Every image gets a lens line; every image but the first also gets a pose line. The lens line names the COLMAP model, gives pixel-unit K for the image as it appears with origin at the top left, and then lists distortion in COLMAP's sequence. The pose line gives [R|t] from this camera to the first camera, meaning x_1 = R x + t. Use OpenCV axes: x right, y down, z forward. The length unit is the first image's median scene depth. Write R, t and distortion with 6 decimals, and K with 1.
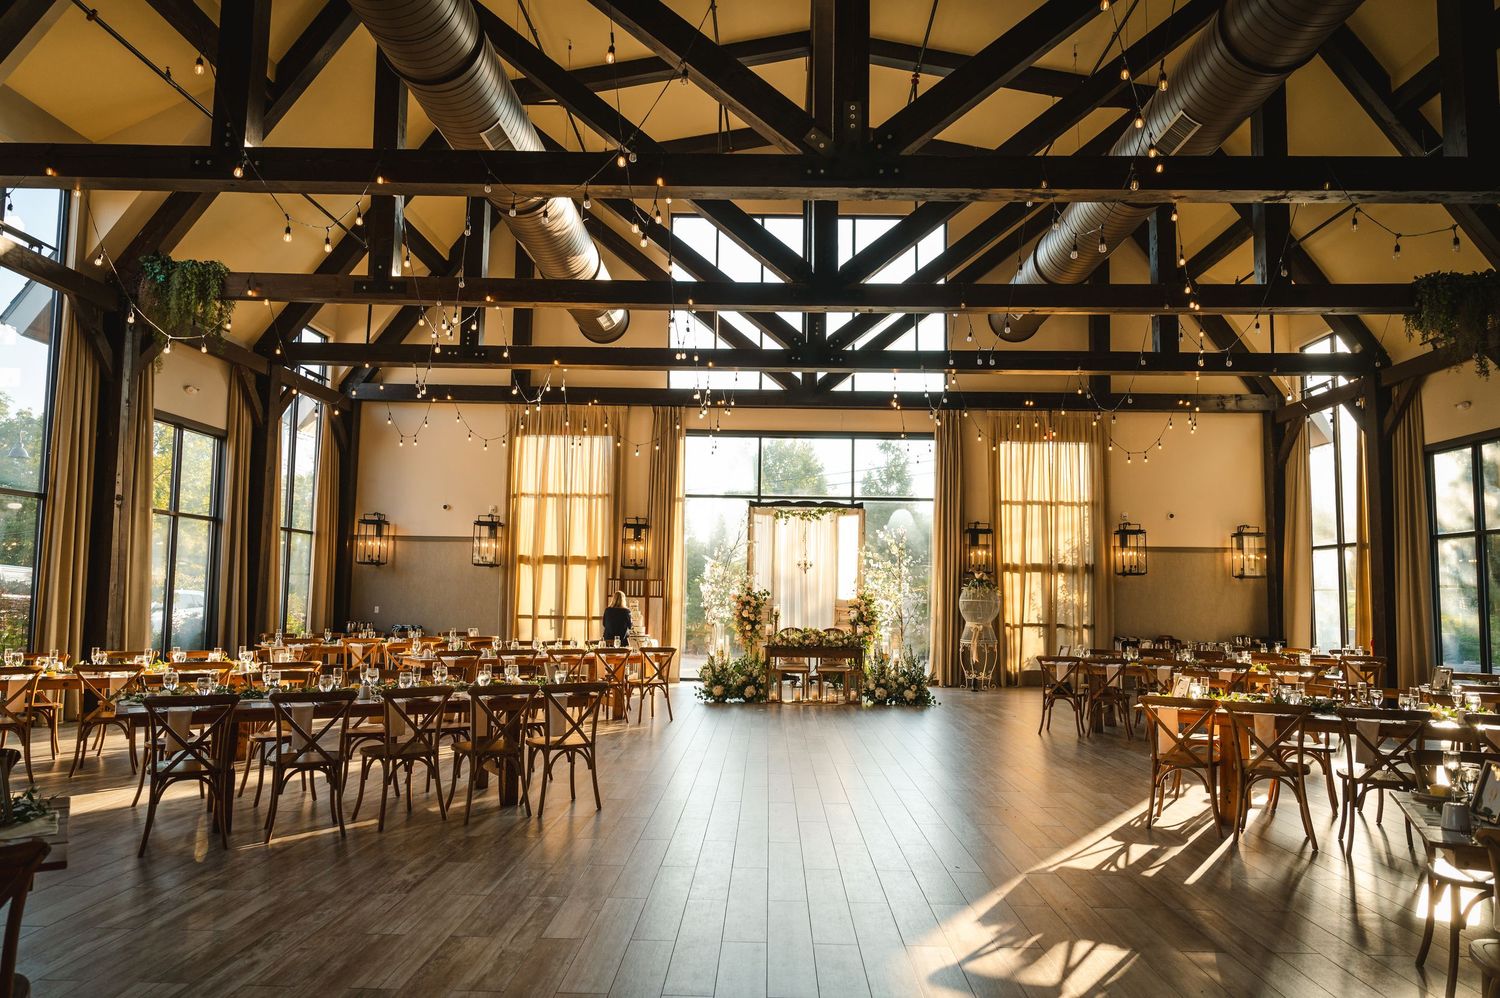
lens RADIAL K [[1027.3, 0, 750.2], [0, 1027.3, 501.0], [0, 0, 1]] dist [-0.005688, -0.000134]
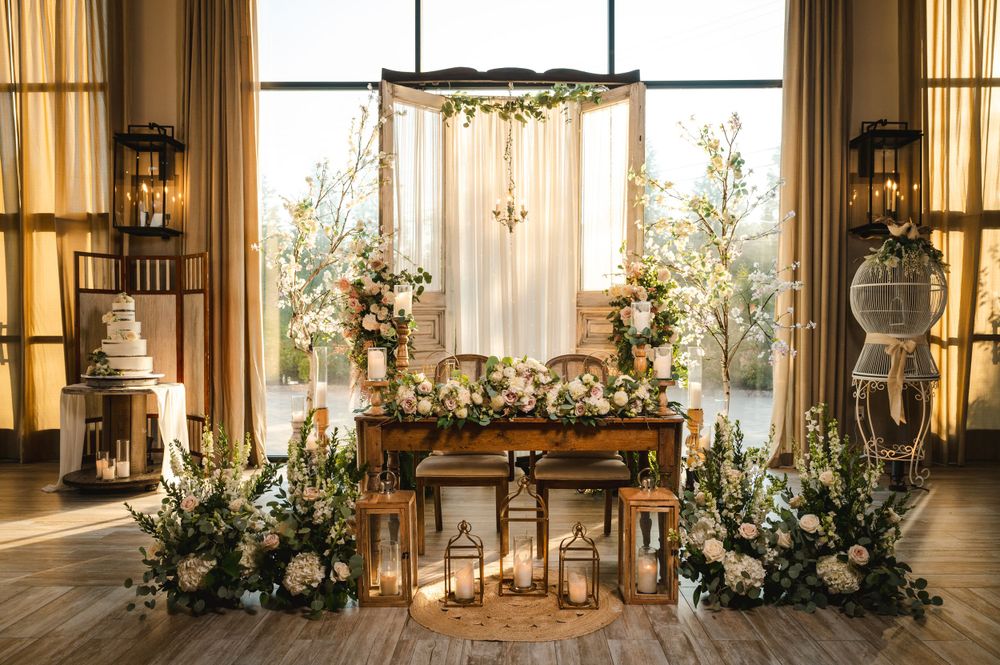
lens RADIAL K [[804.7, 0, 499.6], [0, 804.7, 333.2], [0, 0, 1]] dist [0.010170, 0.002274]
pose [[0.999831, -0.017971, -0.003966, 0.048557], [0.018289, 0.994265, 0.105365, 0.076228], [0.002049, -0.105420, 0.994426, 0.637130]]
